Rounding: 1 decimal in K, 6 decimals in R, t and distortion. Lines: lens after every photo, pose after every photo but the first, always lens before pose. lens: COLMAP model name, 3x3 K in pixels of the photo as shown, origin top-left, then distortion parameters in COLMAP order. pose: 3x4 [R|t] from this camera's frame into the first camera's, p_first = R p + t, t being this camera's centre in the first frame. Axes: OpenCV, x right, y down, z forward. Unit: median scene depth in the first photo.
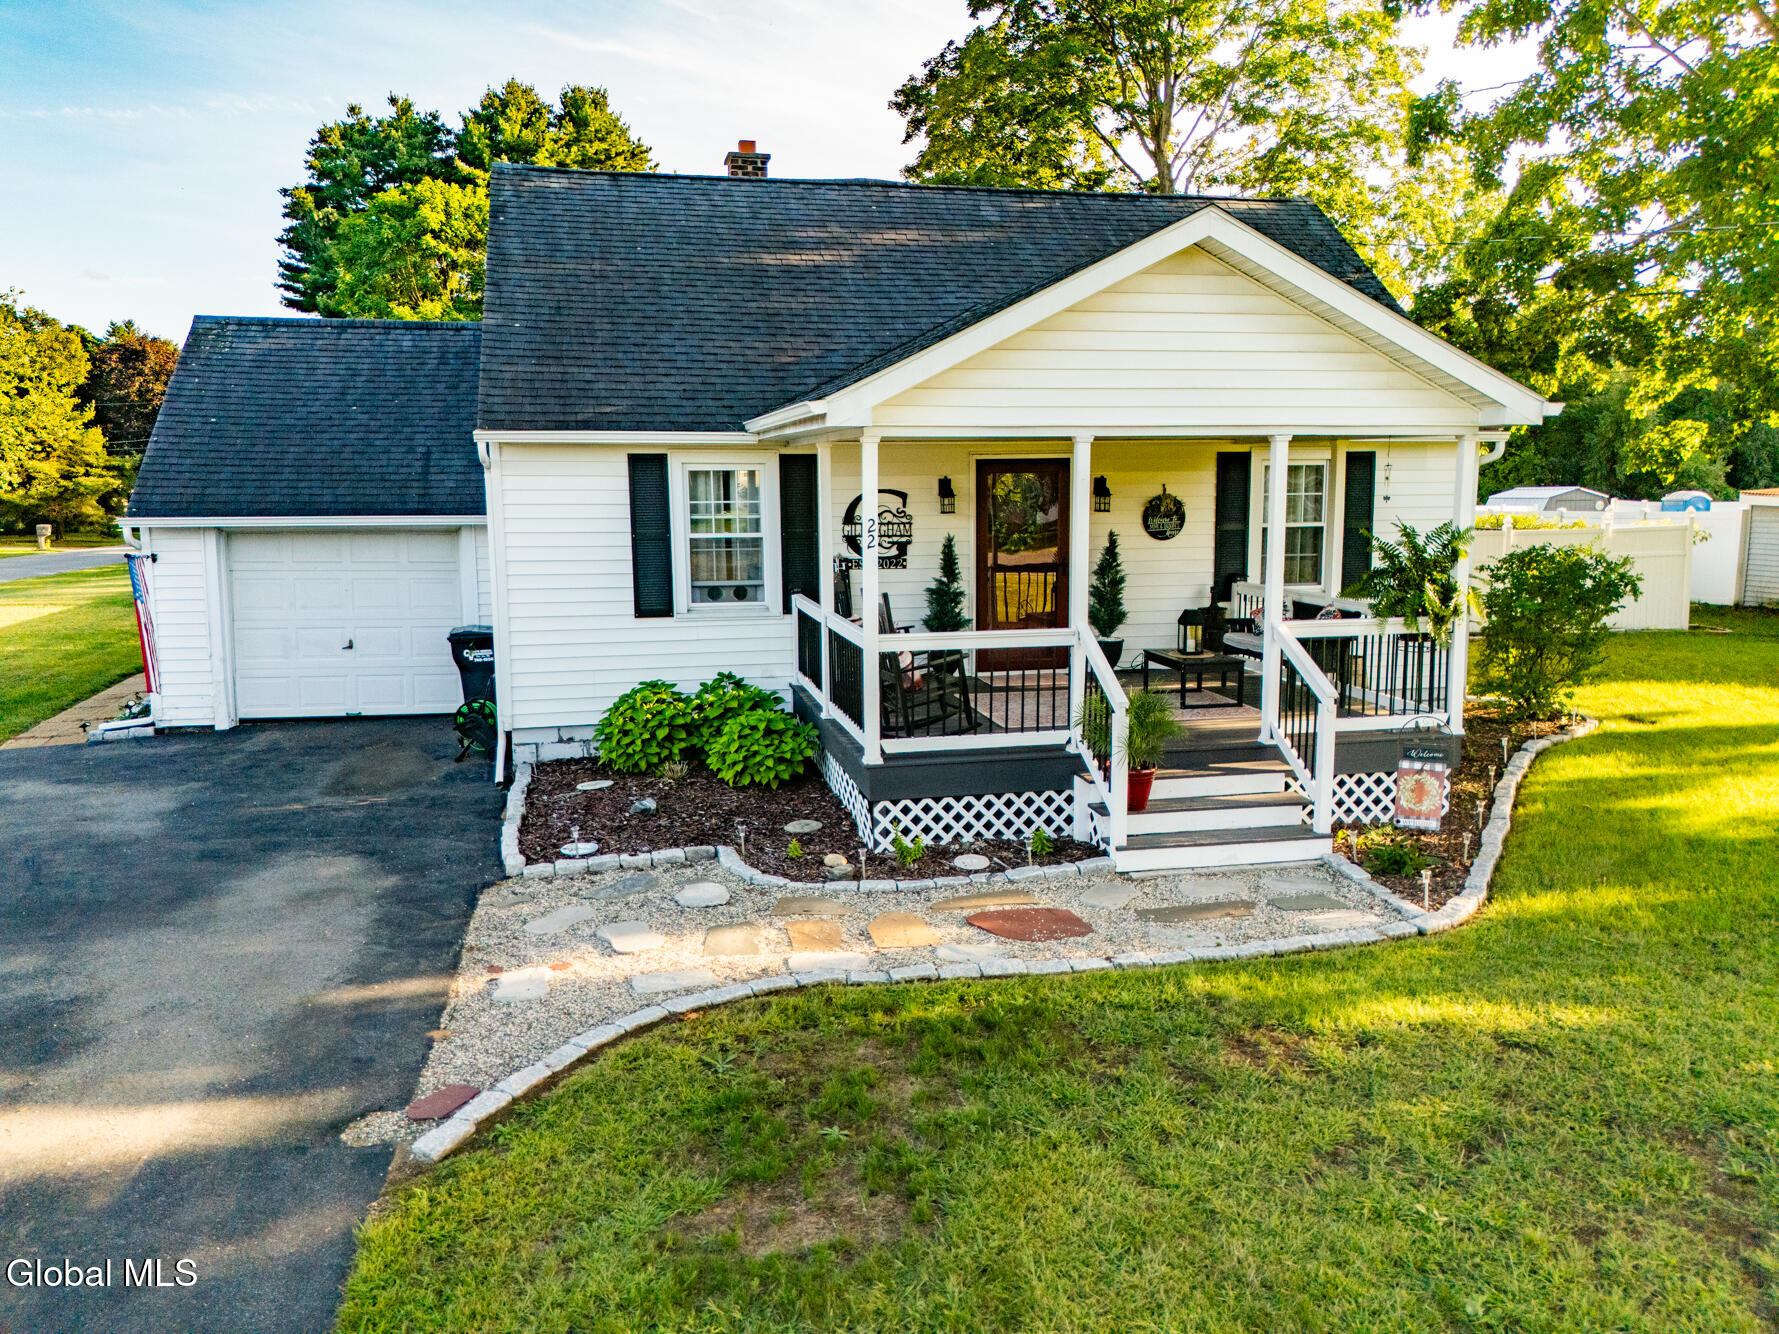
lens RADIAL K [[1333.7, 0, 954.1], [0, 1333.7, 776.5], [0, 0, 1]] dist [0.053171, -0.032978]
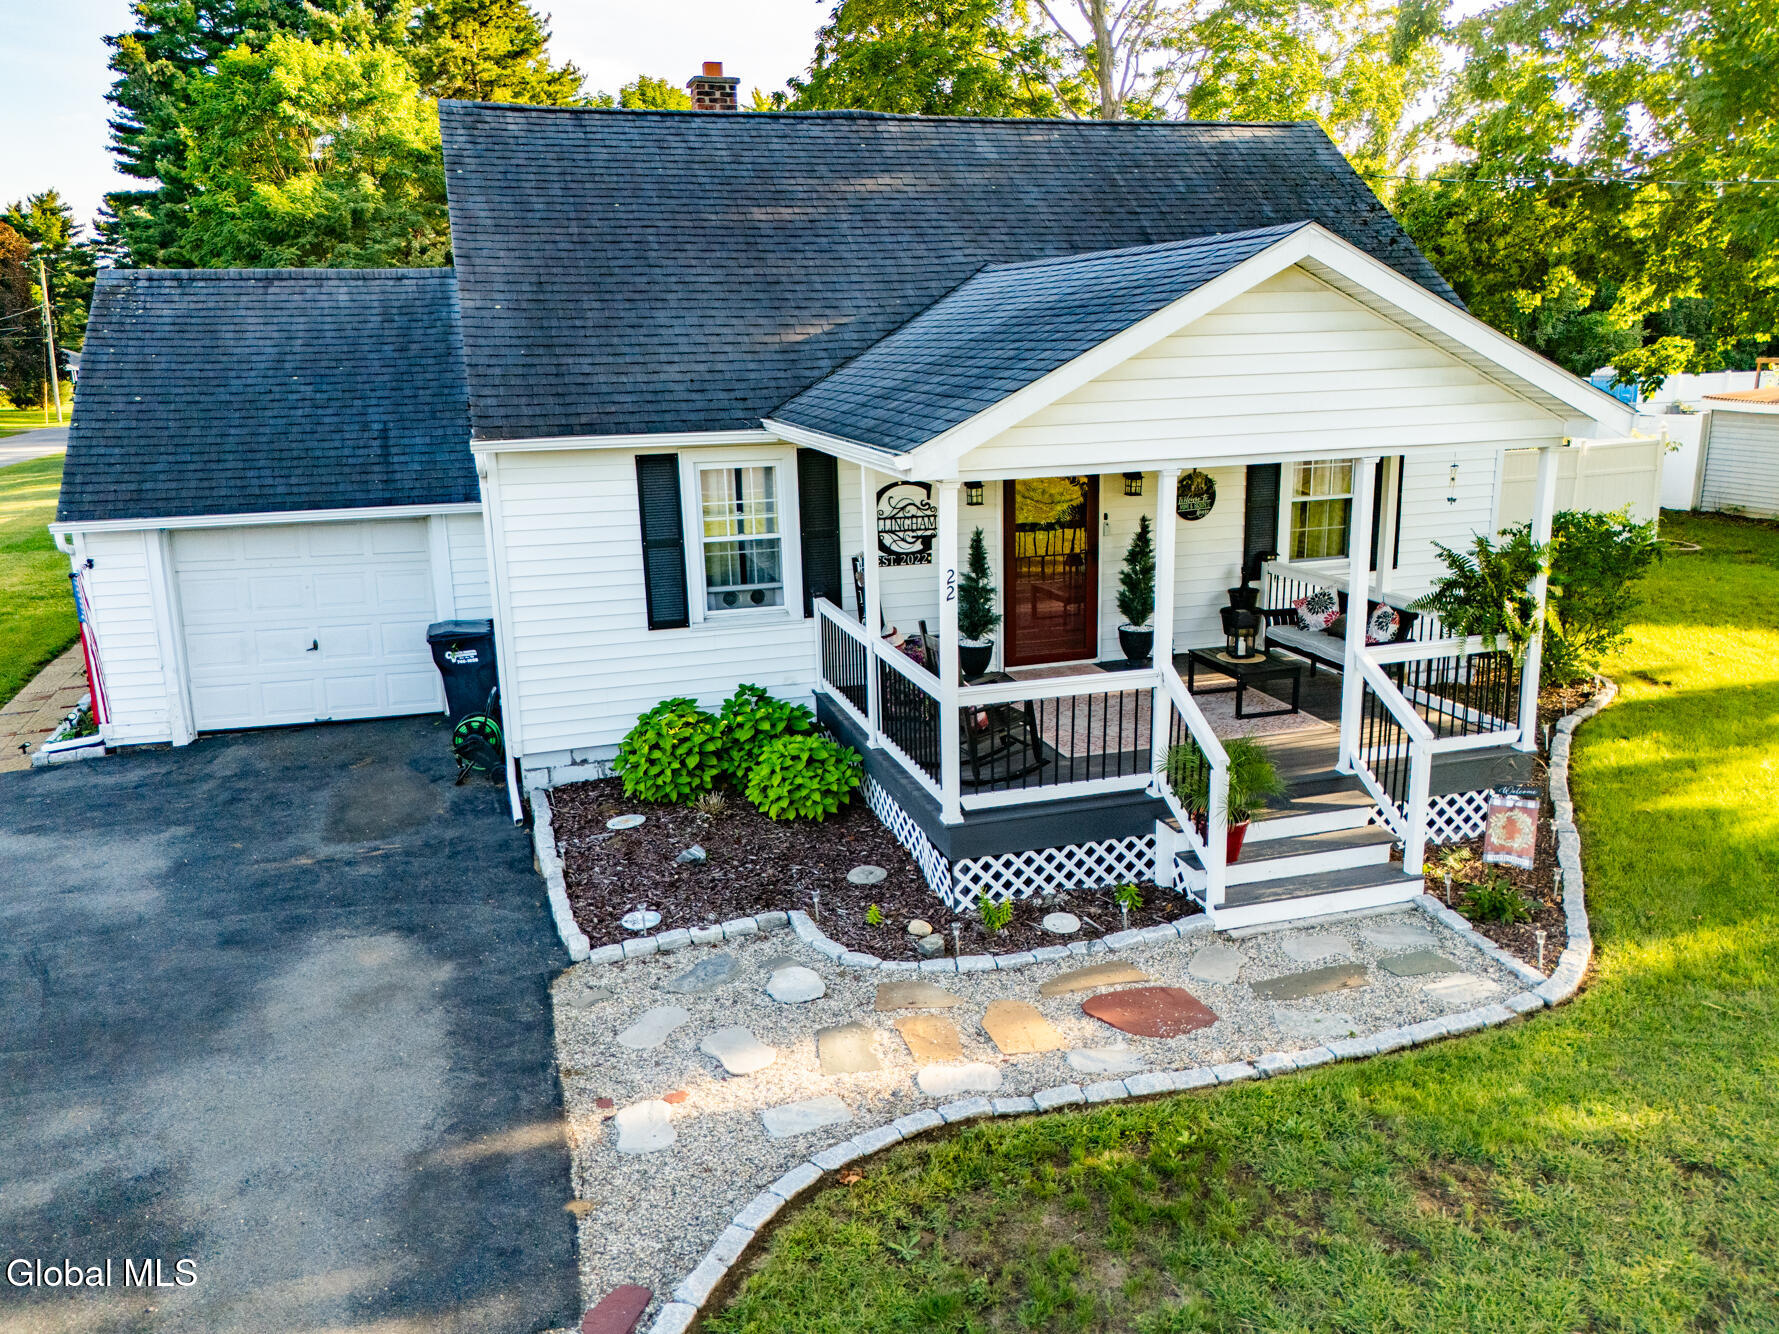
lens RADIAL K [[1333.7, 0, 868.2], [0, 1333.7, 686.5], [0, 0, 1]] dist [0.053171, -0.032978]
pose [[0.996382, -0.037788, 0.076128, -0.166156], [0.029687, 0.994043, 0.104865, -0.181407], [-0.079637, -0.102226, 0.991568, 0.063733]]
